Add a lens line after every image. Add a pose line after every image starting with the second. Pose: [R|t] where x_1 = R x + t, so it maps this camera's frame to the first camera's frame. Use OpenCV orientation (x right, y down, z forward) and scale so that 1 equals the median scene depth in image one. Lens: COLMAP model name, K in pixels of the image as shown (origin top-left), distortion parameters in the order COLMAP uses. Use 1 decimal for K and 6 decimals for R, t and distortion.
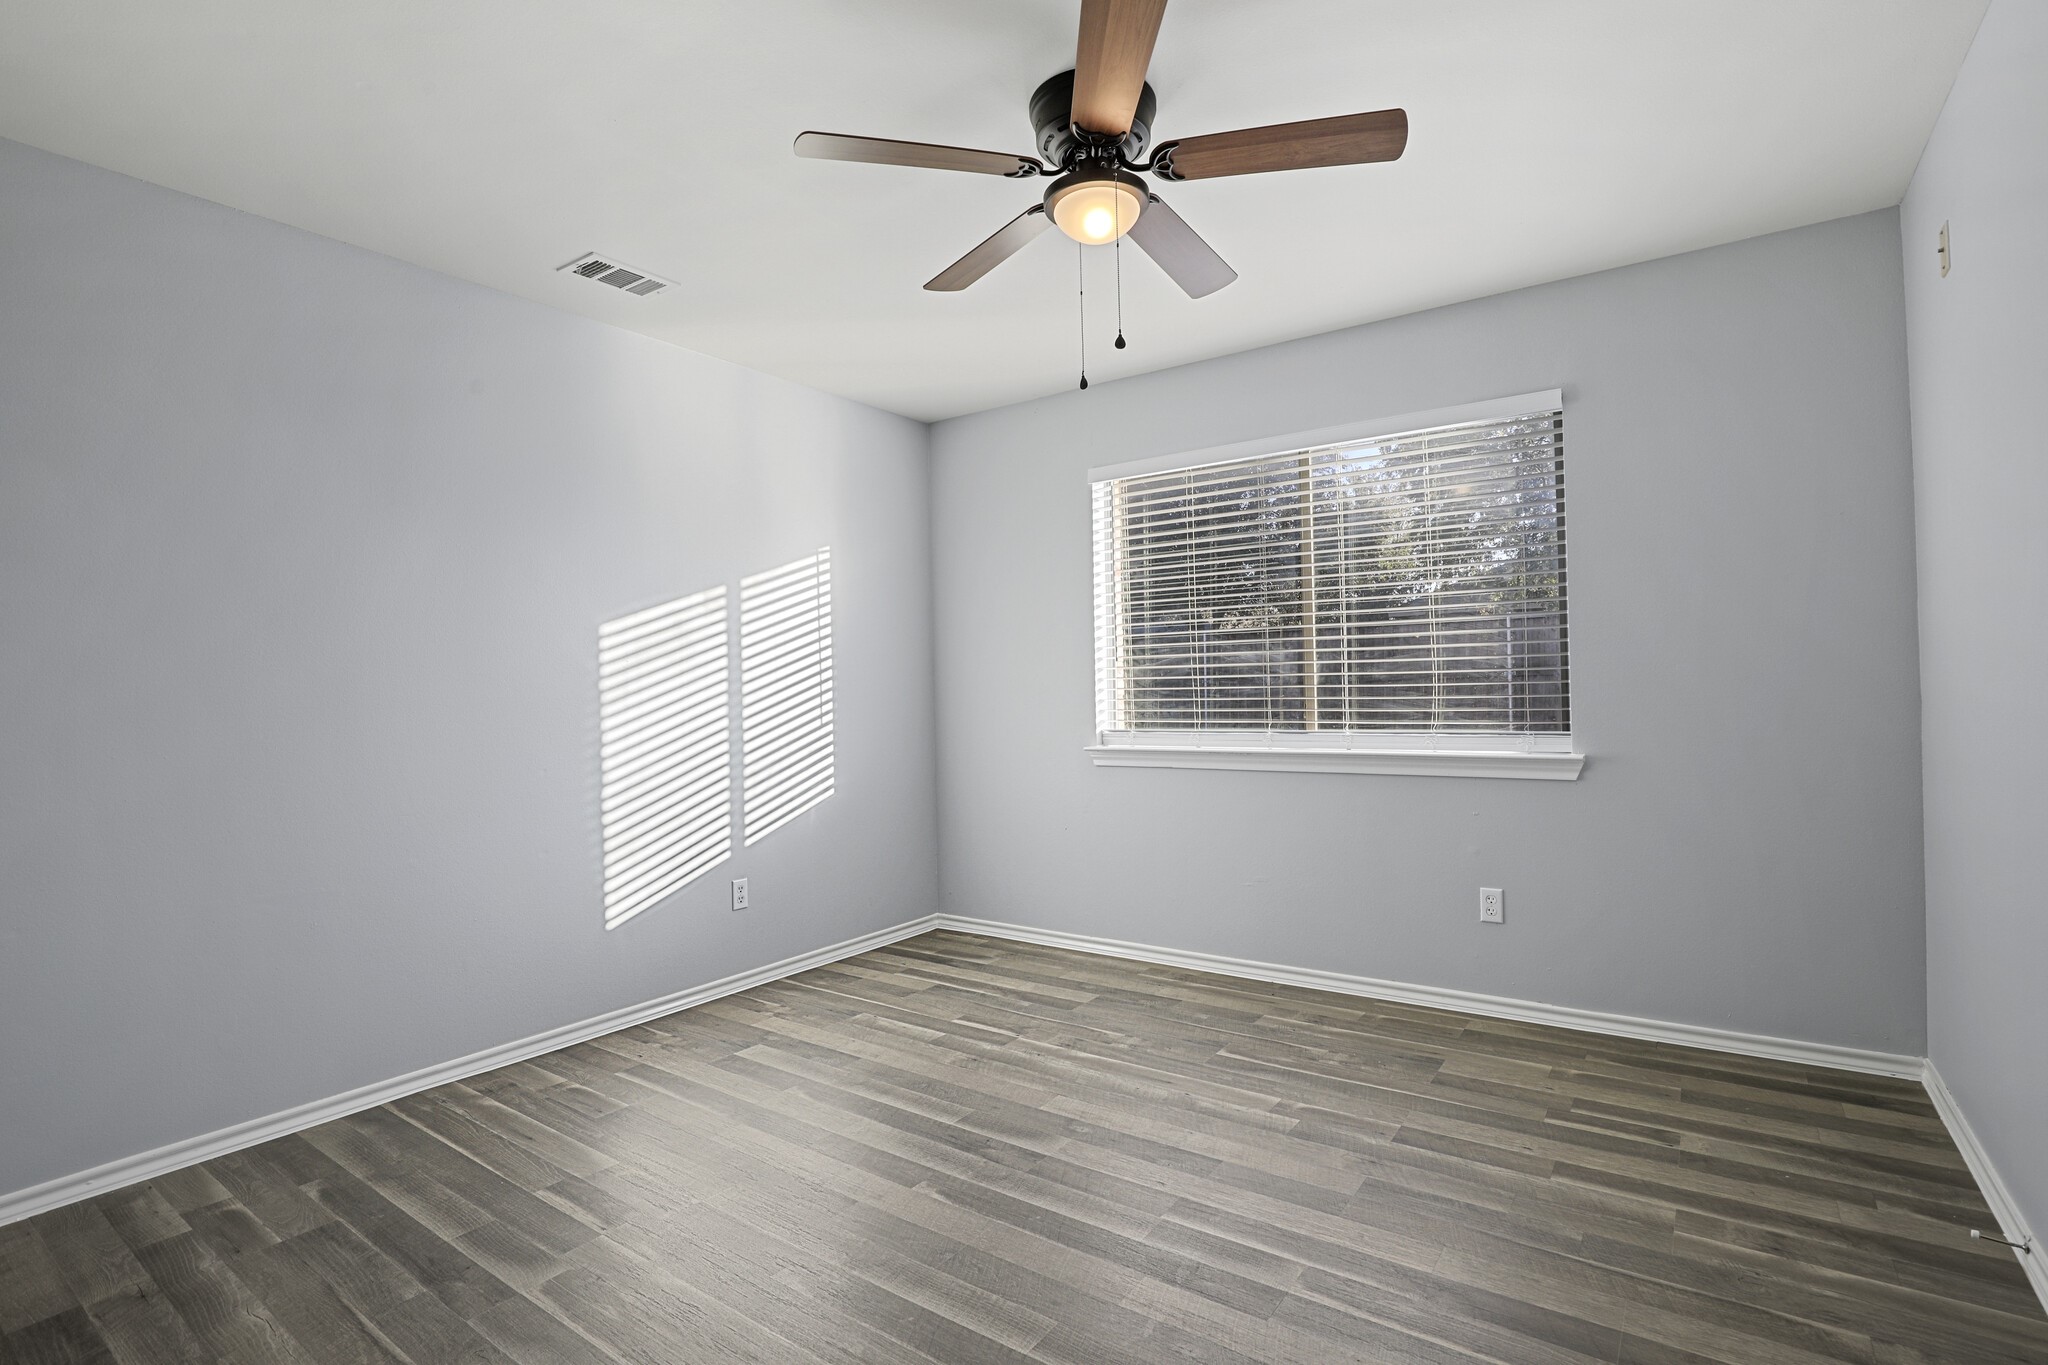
lens RADIAL K [[937.1, 0, 1030.9], [0, 937.1, 692.2], [0, 0, 1]] dist [-0.033333, 0.004161]
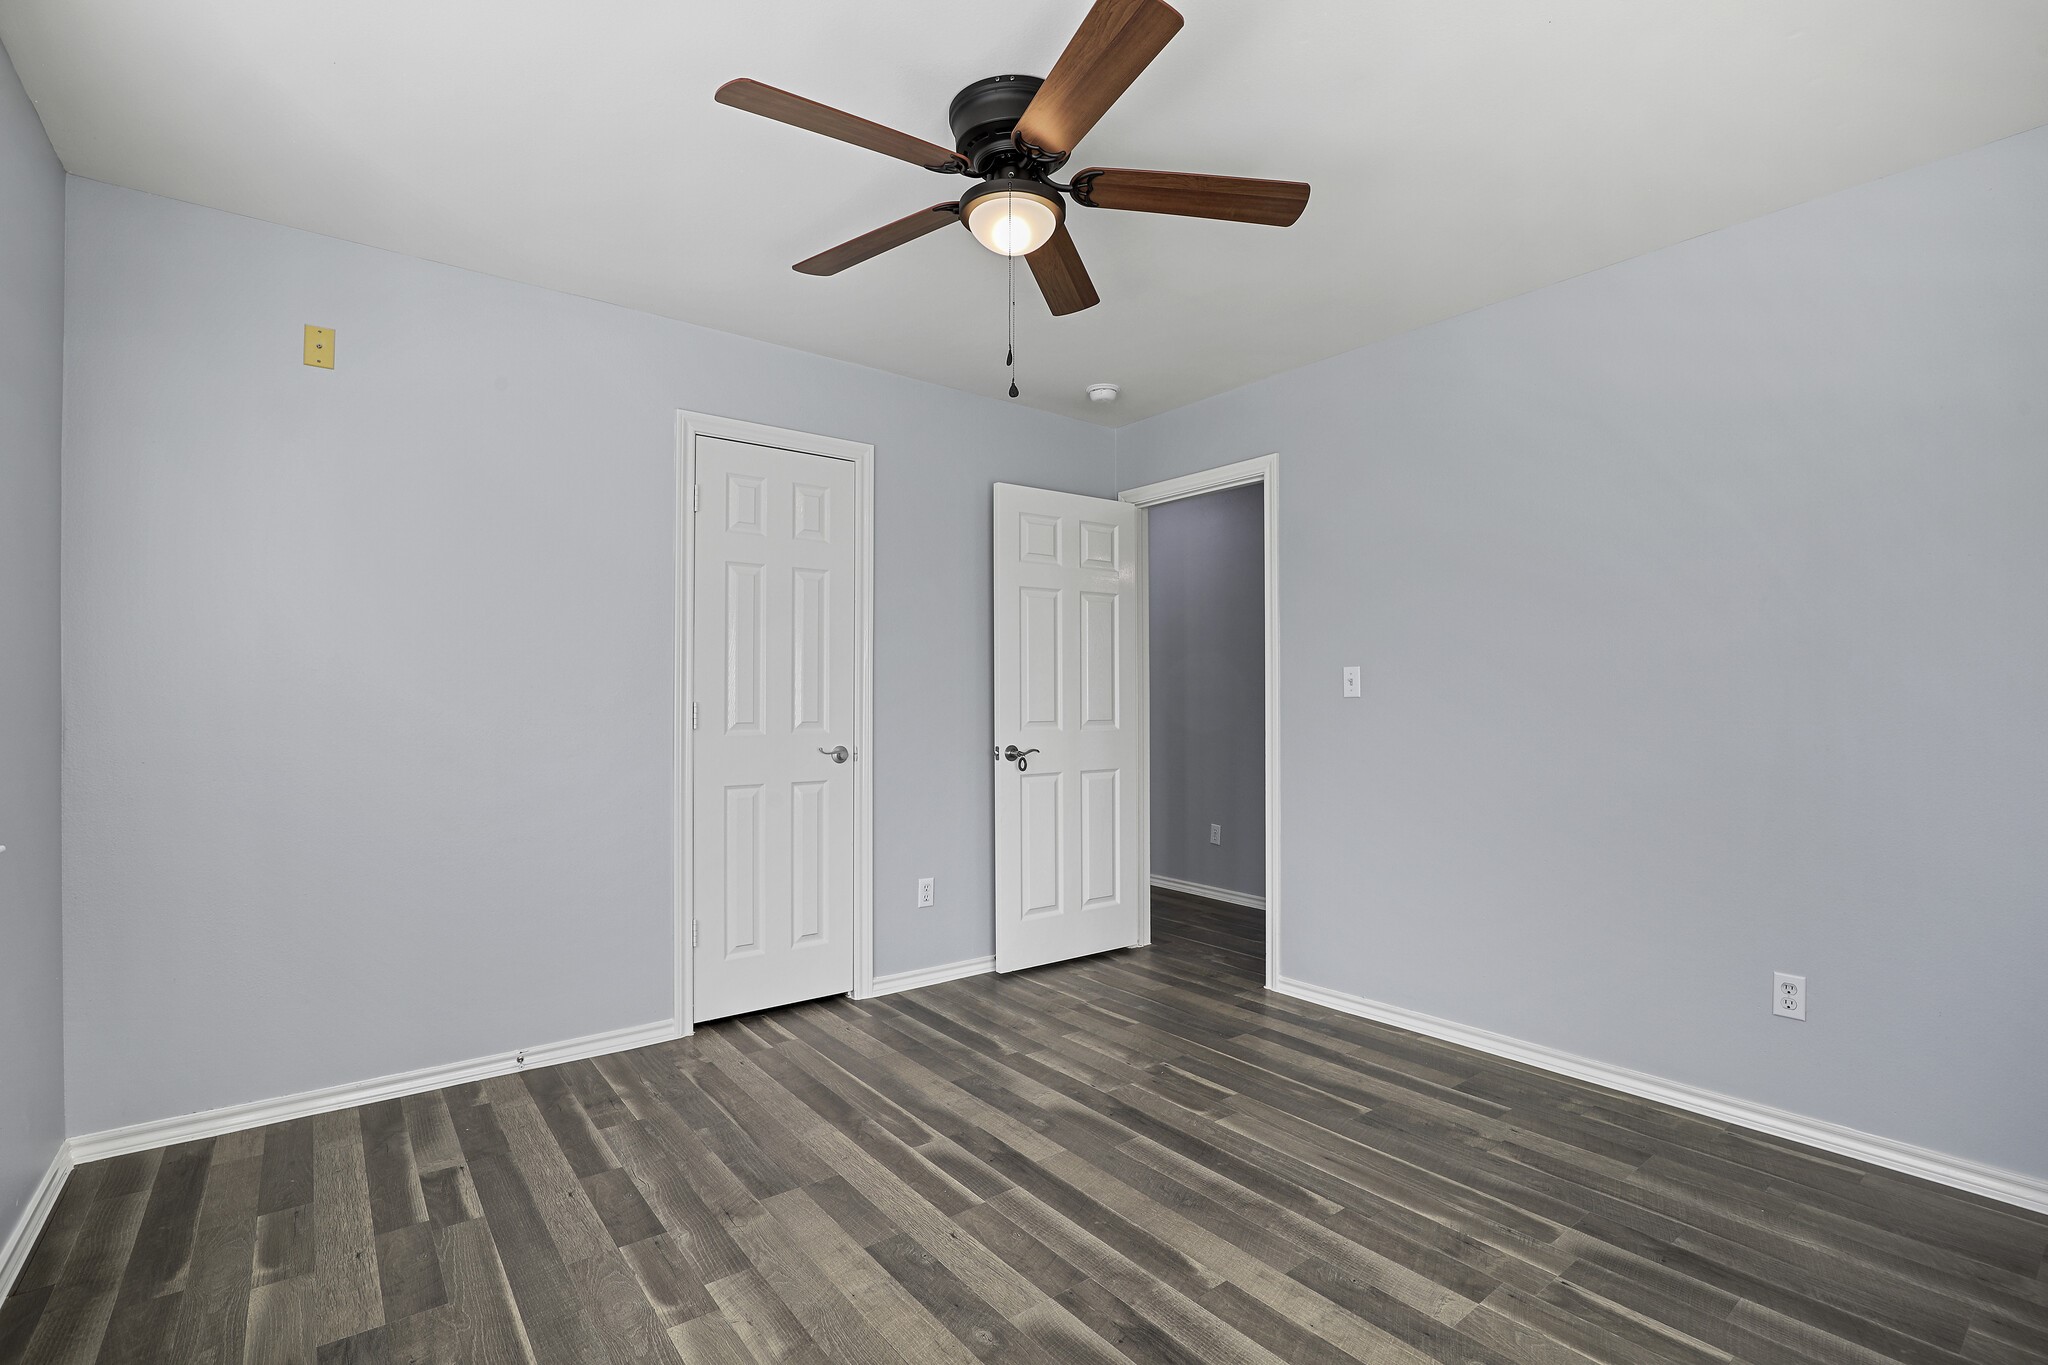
lens RADIAL K [[937.1, 0, 1030.9], [0, 937.1, 692.2], [0, 0, 1]] dist [-0.033333, 0.004161]
pose [[-0.957338, 0.023053, 0.288049, -0.189511], [0.020839, 0.999725, -0.010749, -0.004133], [-0.288218, -0.004288, -0.957555, 1.651891]]
